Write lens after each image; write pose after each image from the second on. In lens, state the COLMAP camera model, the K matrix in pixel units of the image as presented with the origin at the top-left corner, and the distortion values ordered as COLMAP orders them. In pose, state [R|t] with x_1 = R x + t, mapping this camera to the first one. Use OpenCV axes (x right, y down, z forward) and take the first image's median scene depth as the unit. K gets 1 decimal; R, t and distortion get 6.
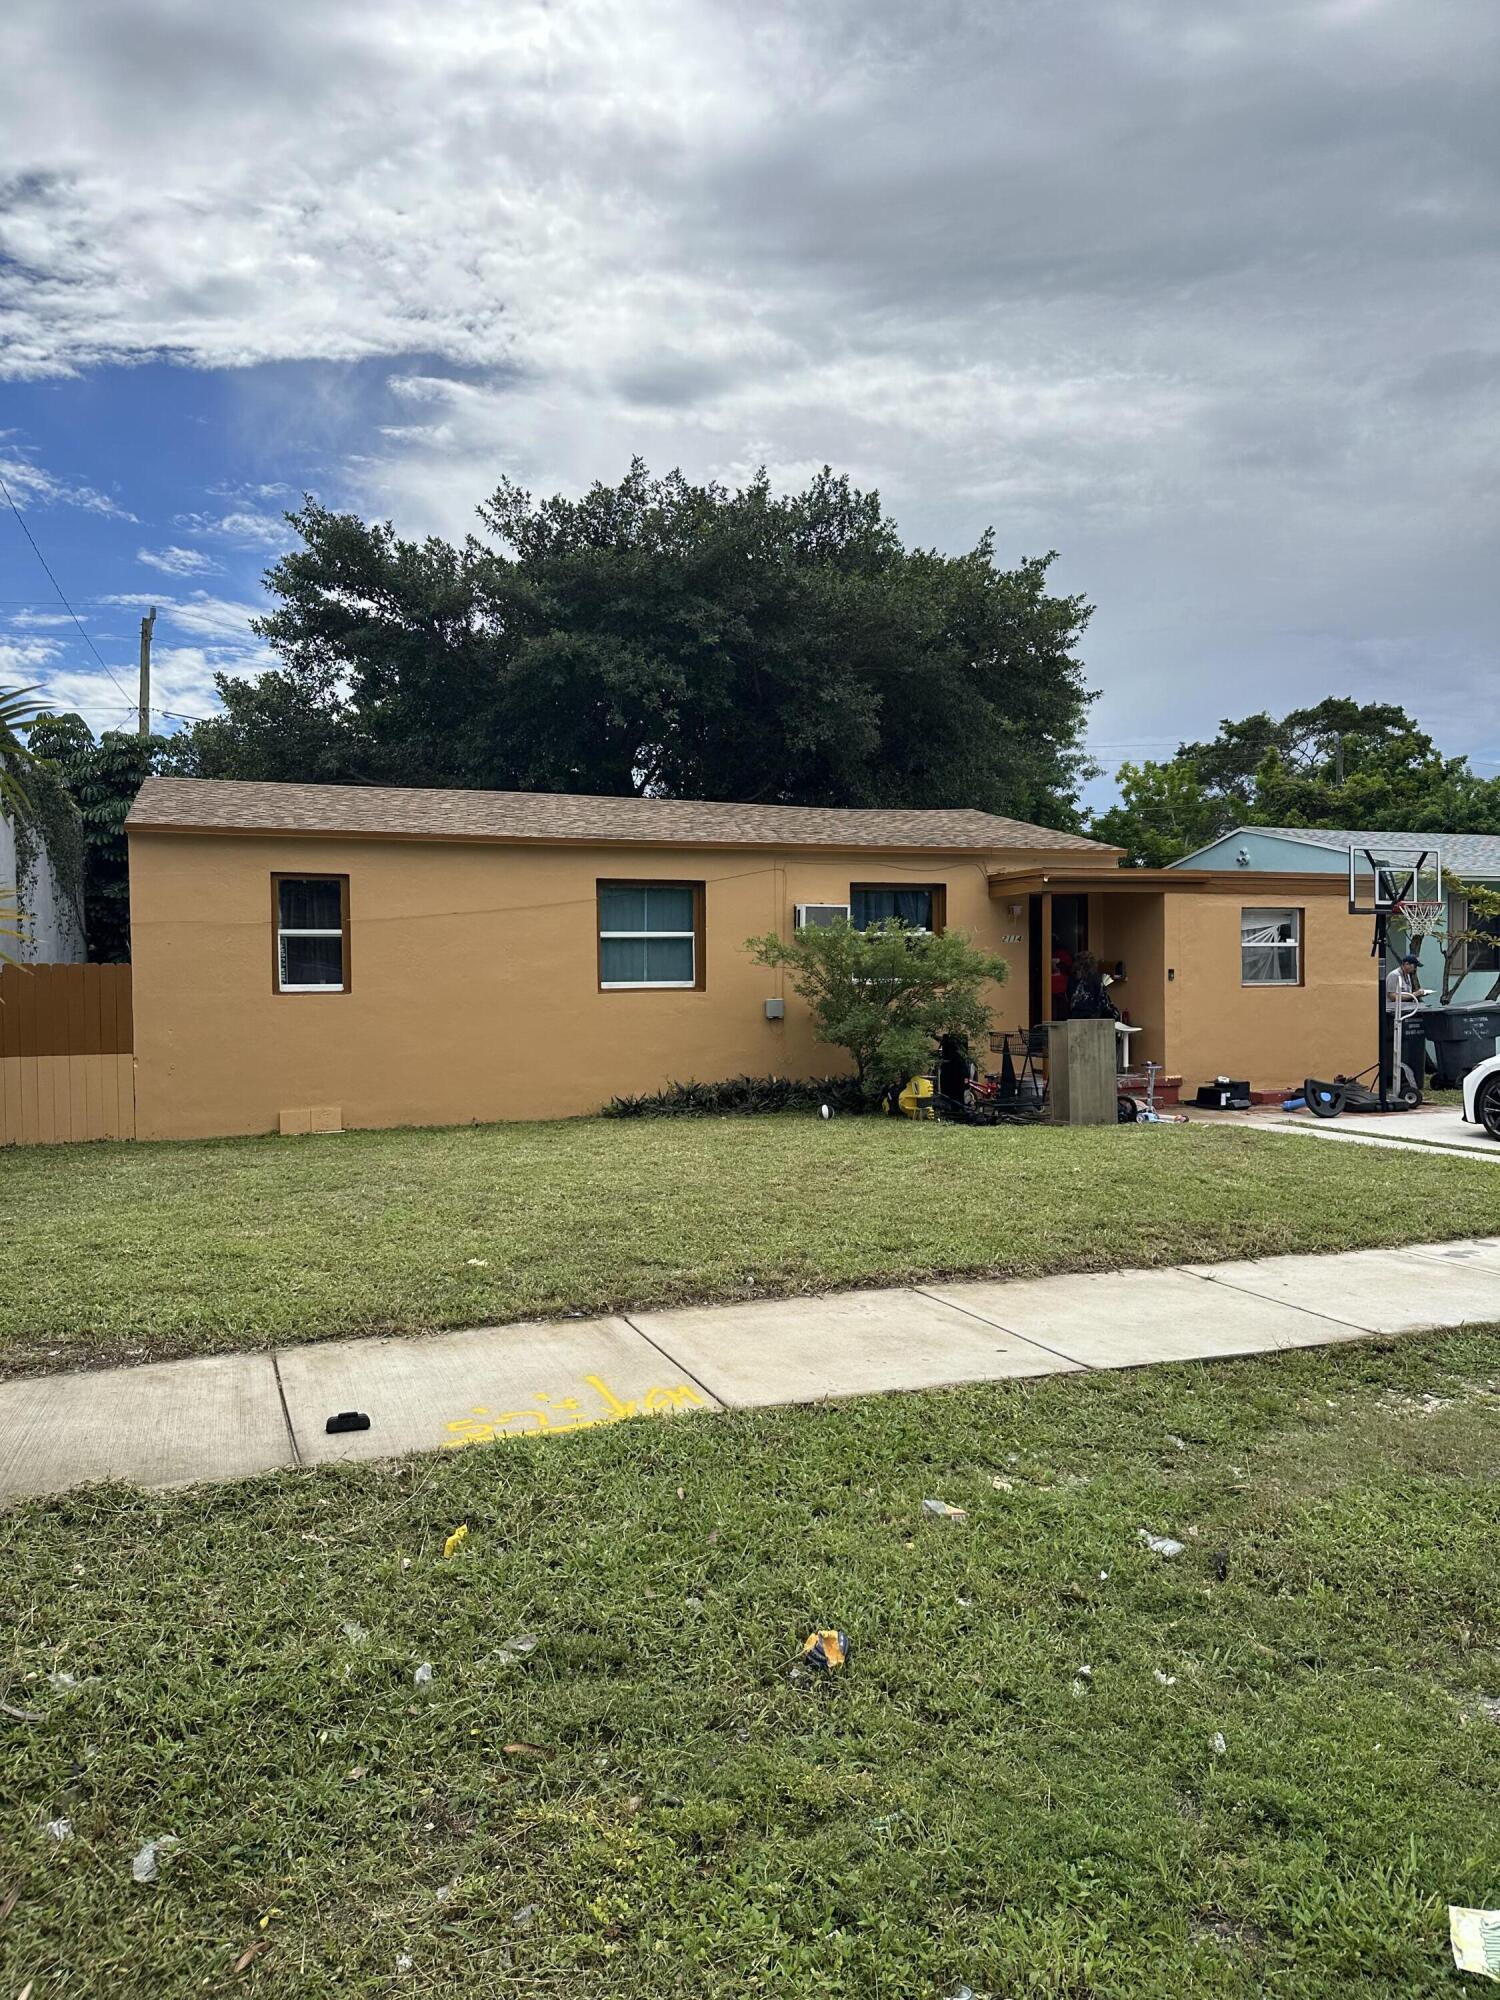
lens RADIAL K [[1387.7, 0, 750.1], [0, 1387.7, 997.6], [0, 0, 1]] dist [0.021548, -0.004579]
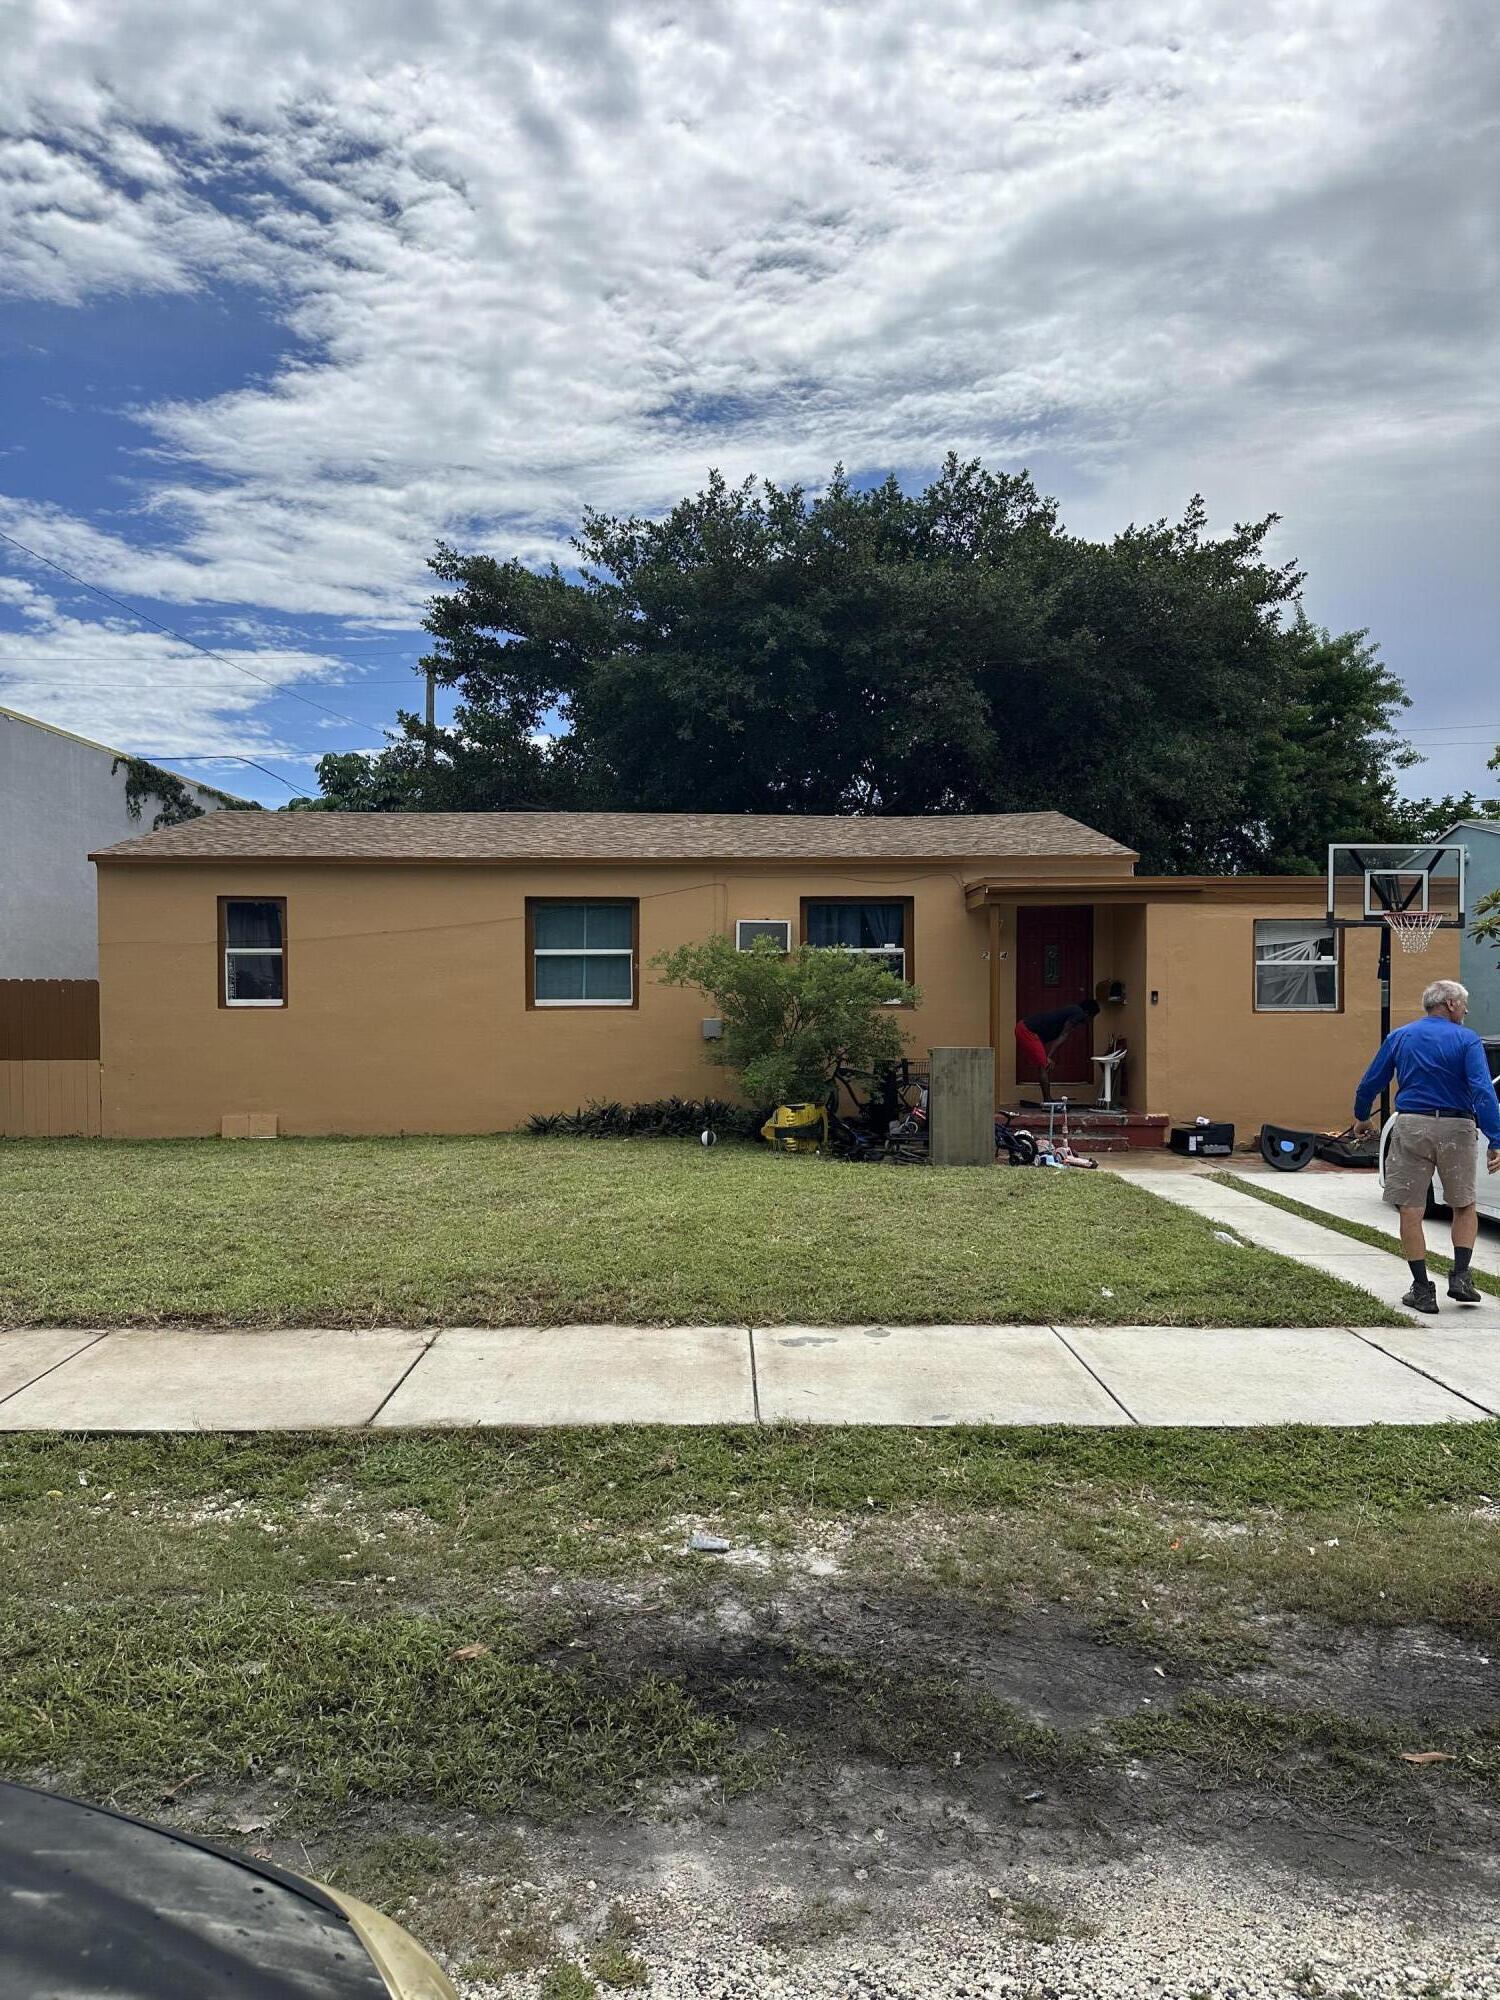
lens RADIAL K [[1387.7, 0, 748.4], [0, 1387.7, 1000.0], [0, 0, 1]] dist [0.021548, -0.004579]
pose [[0.941001, 0.010256, -0.338249, 0.372498], [-0.012212, 0.999919, -0.003656, -0.008874], [0.338184, 0.007571, 0.941050, 0.102291]]
